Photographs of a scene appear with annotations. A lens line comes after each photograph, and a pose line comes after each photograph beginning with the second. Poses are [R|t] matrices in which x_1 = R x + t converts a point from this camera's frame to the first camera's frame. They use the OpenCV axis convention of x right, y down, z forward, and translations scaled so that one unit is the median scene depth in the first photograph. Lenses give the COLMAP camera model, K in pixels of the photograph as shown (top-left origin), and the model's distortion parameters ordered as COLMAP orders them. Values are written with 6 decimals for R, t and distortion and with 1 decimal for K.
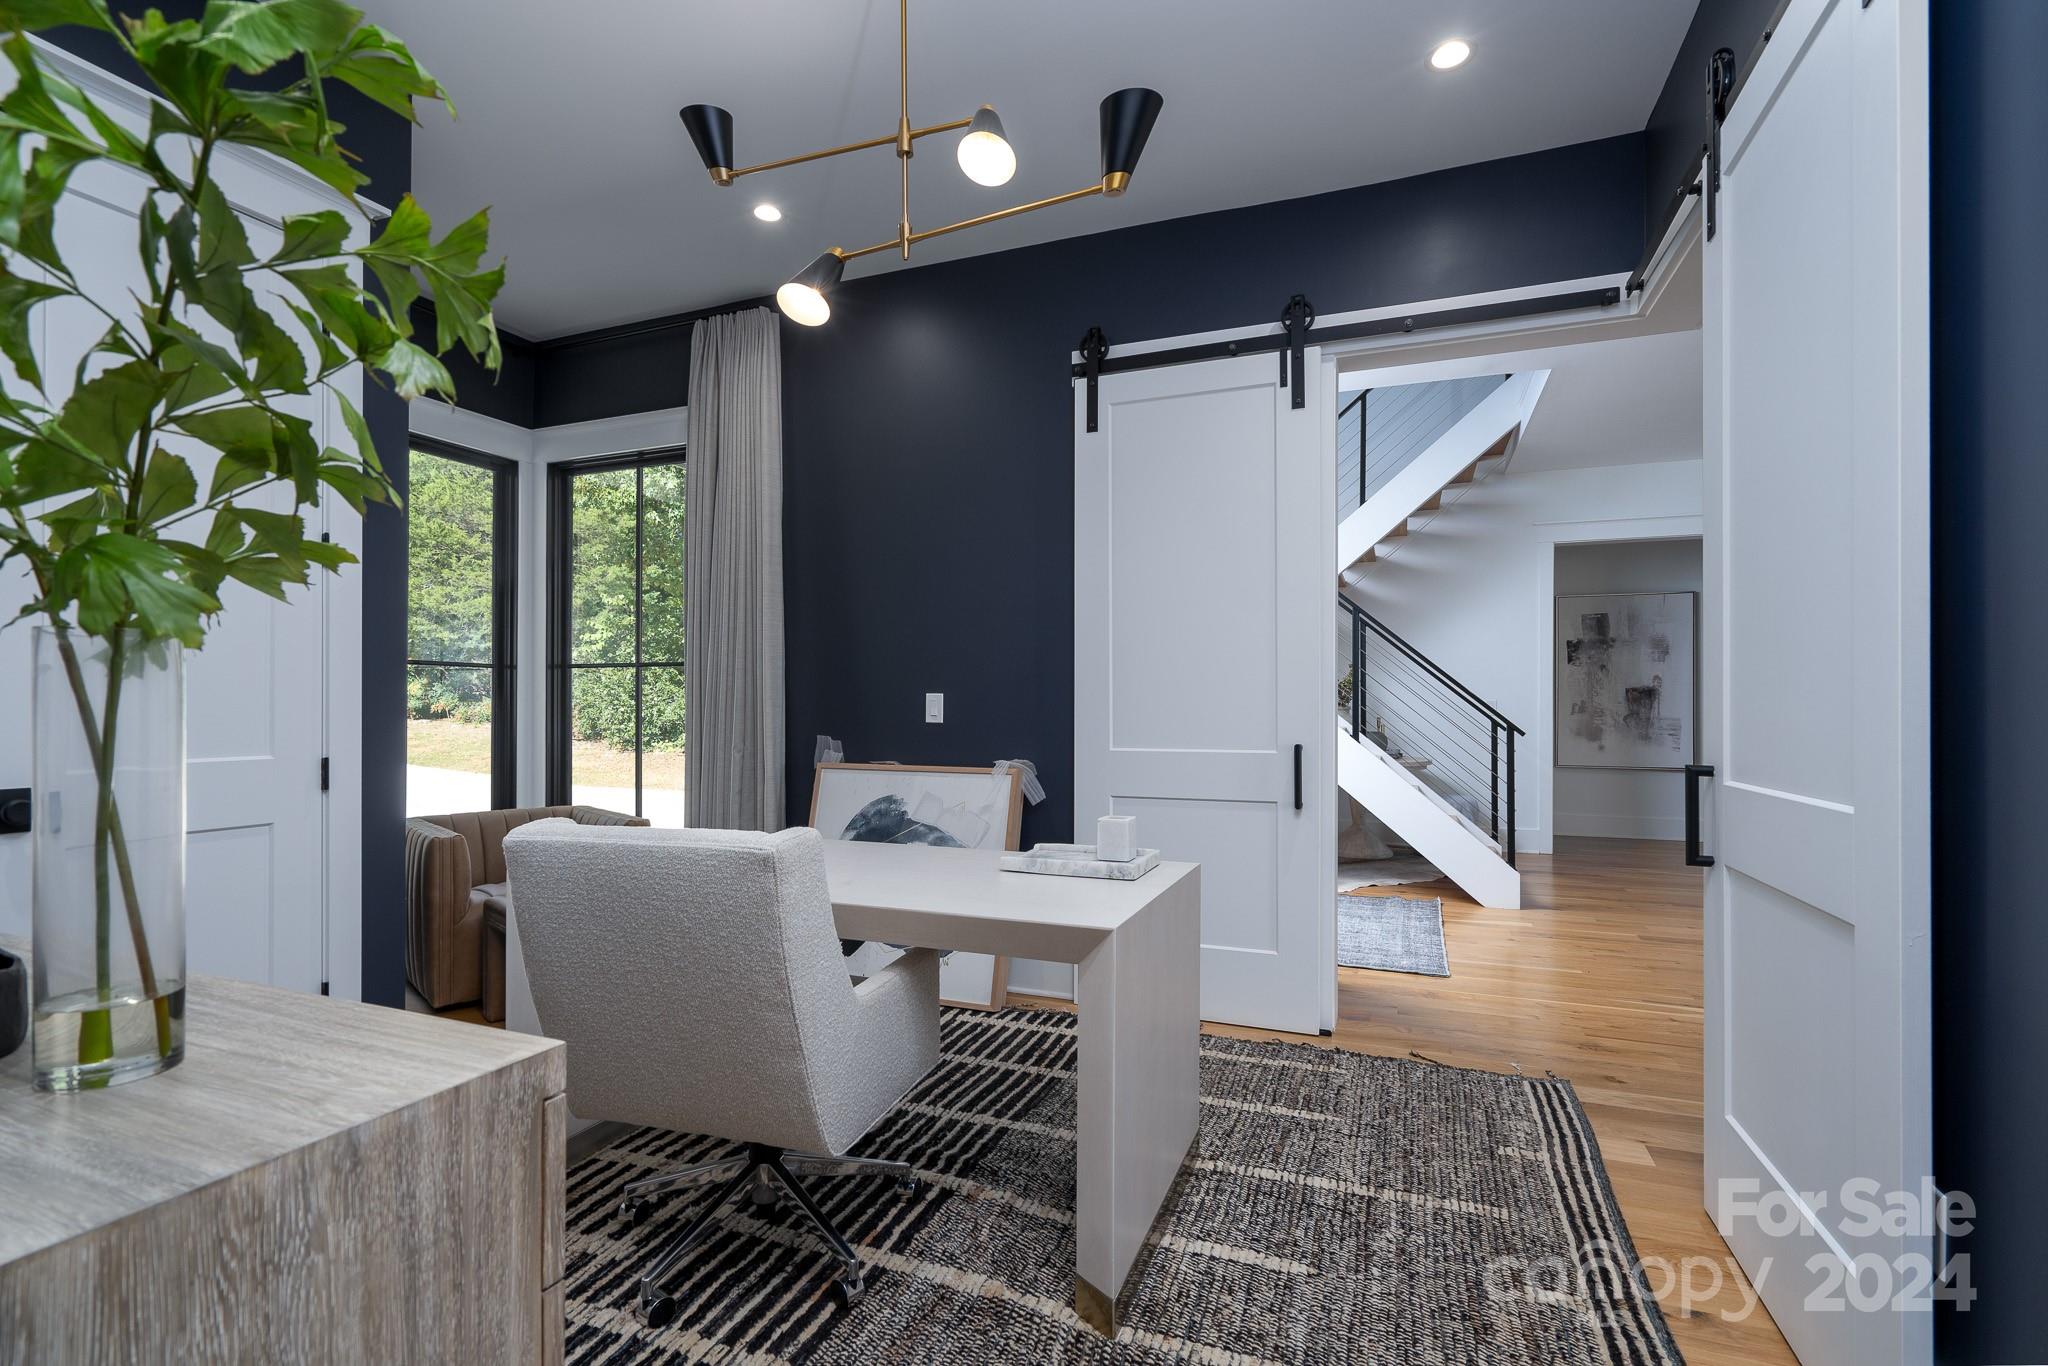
lens RADIAL K [[935.7, 0, 1028.8], [0, 935.7, 693.2], [0, 0, 1]] dist [0.000686, 0.000044]
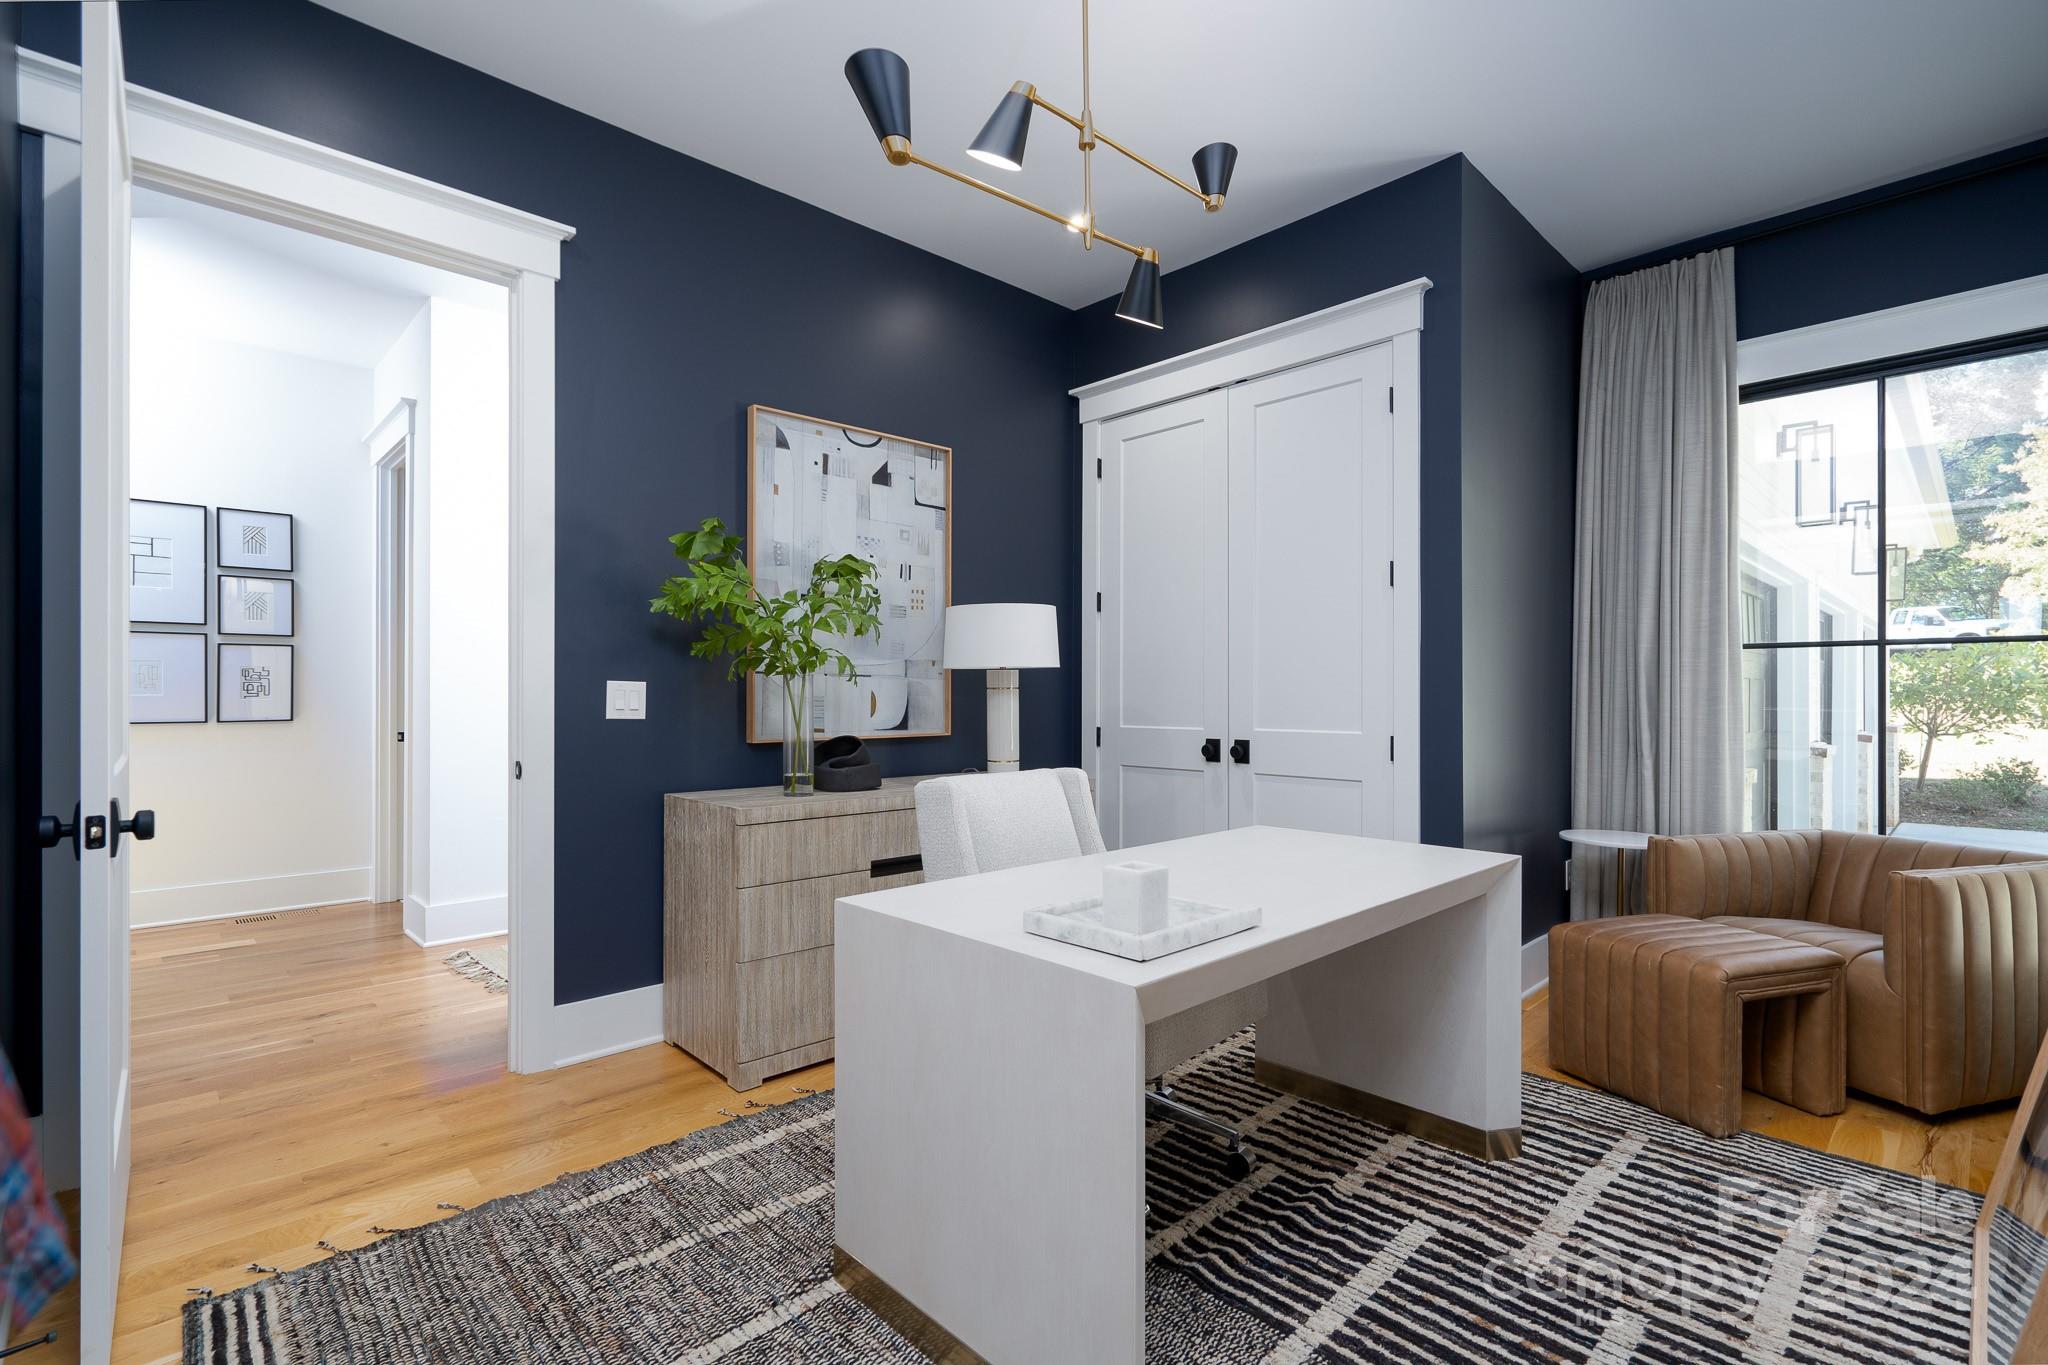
lens RADIAL K [[935.7, 0, 1027.9], [0, 935.7, 692.7], [0, 0, 1]] dist [0.000686, 0.000044]
pose [[-0.407137, -0.002922, -0.913363, 0.630196], [0.005727, 0.999967, -0.005752, 0.009385], [0.913349, -0.007572, -0.407107, 1.046572]]
